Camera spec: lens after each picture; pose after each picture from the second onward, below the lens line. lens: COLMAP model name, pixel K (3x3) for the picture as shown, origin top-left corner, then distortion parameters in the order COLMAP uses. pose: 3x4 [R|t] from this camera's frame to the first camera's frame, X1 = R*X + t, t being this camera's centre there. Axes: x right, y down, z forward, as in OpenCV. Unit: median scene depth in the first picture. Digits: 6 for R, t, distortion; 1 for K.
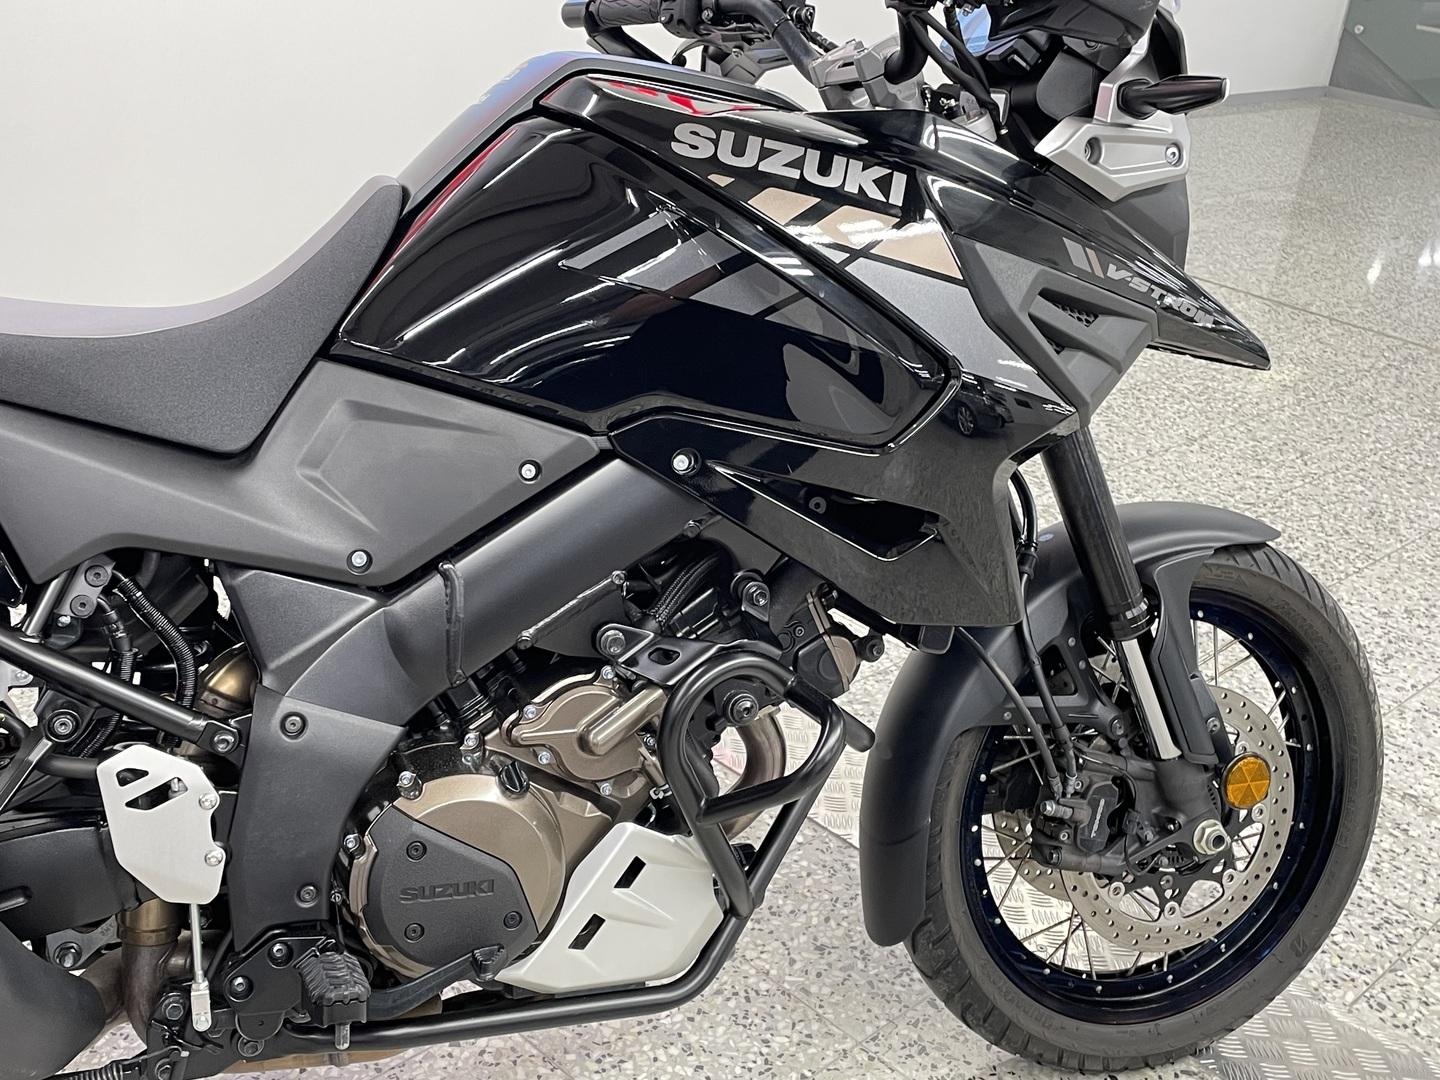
lens RADIAL K [[1664.4, 0, 724.7], [0, 1664.4, 522.8], [0, 0, 1]] dist [0.102332, -0.169775]
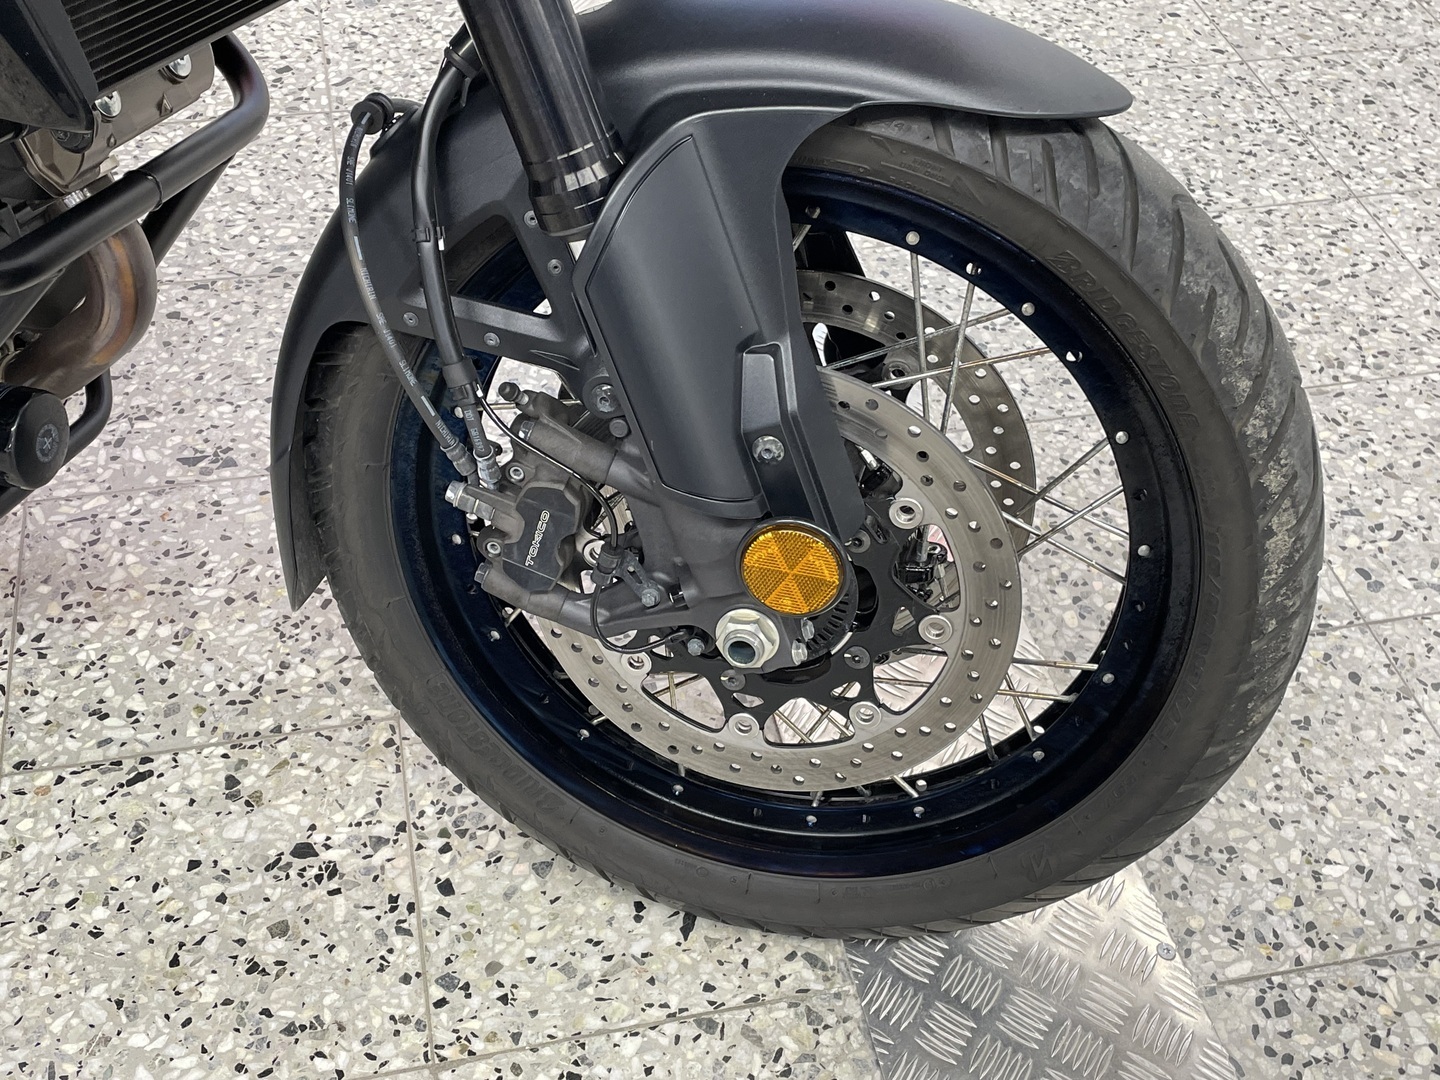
lens RADIAL K [[1664.4, 0, 724.7], [0, 1664.4, 522.8], [0, 0, 1]] dist [0.102332, -0.169775]
pose [[0.830392, 0.334758, -0.445405, 0.646440], [-0.172673, 0.914651, 0.365510, -0.053555], [0.529748, -0.226607, 0.817323, 0.717712]]
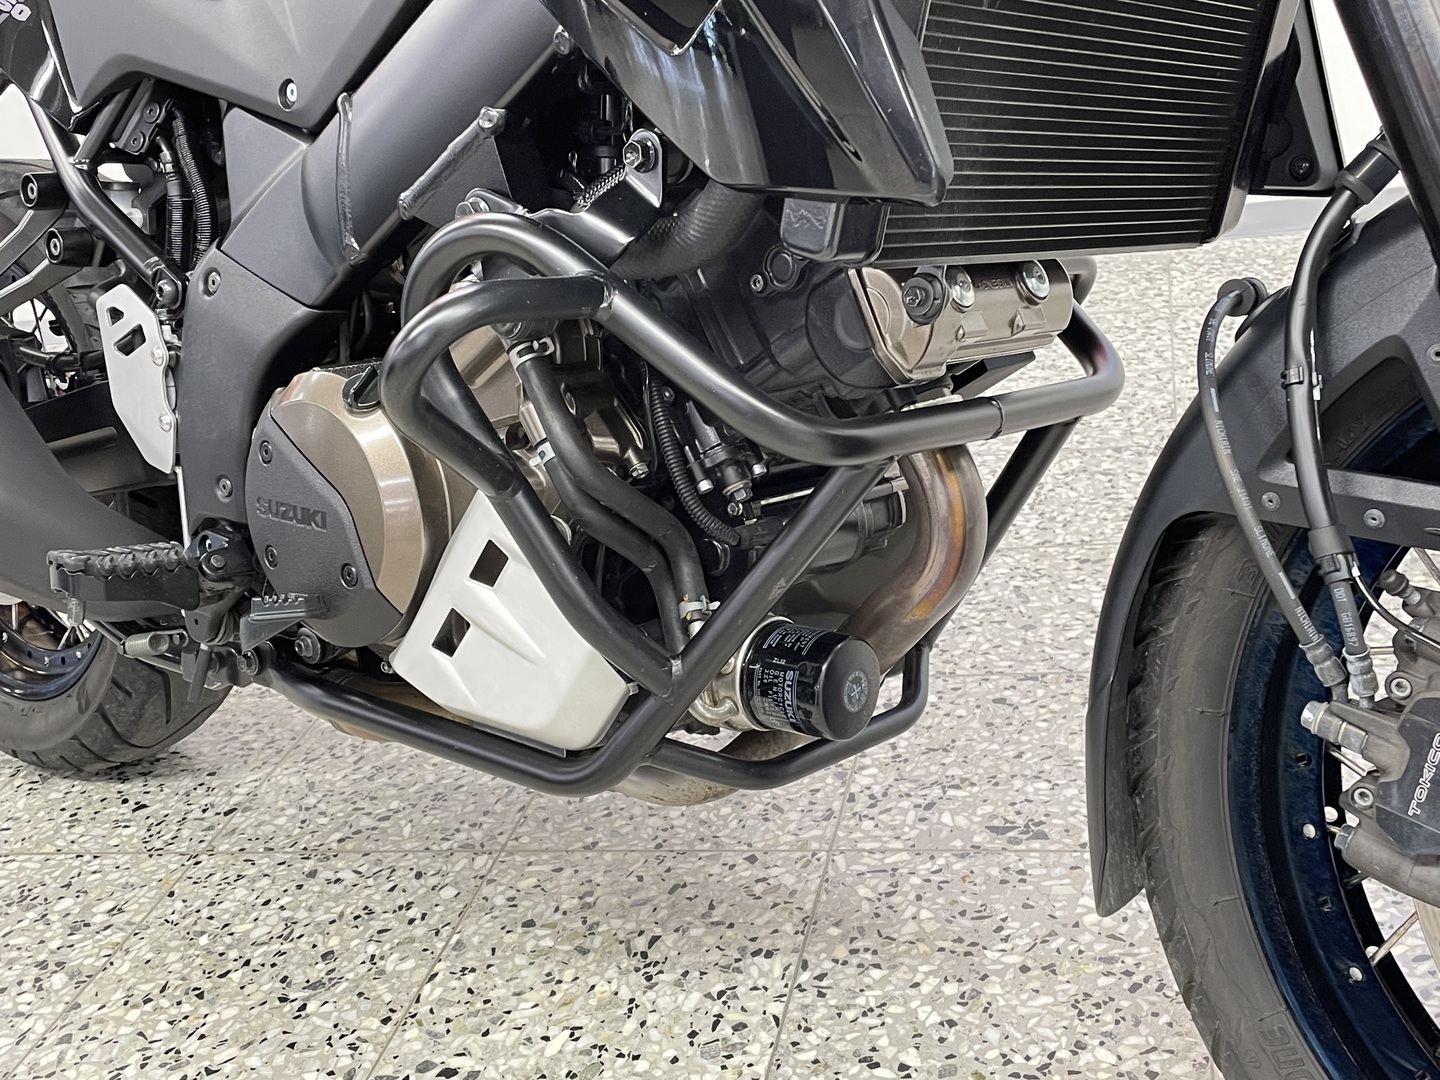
lens RADIAL K [[1664.4, 0, 724.7], [0, 1664.4, 522.8], [0, 0, 1]] dist [0.102332, -0.169775]
pose [[0.483972, 0.141833, -0.863513, 0.613897], [-0.146019, 0.986032, 0.080118, 0.130486], [0.862815, 0.087314, 0.497922, 0.781227]]
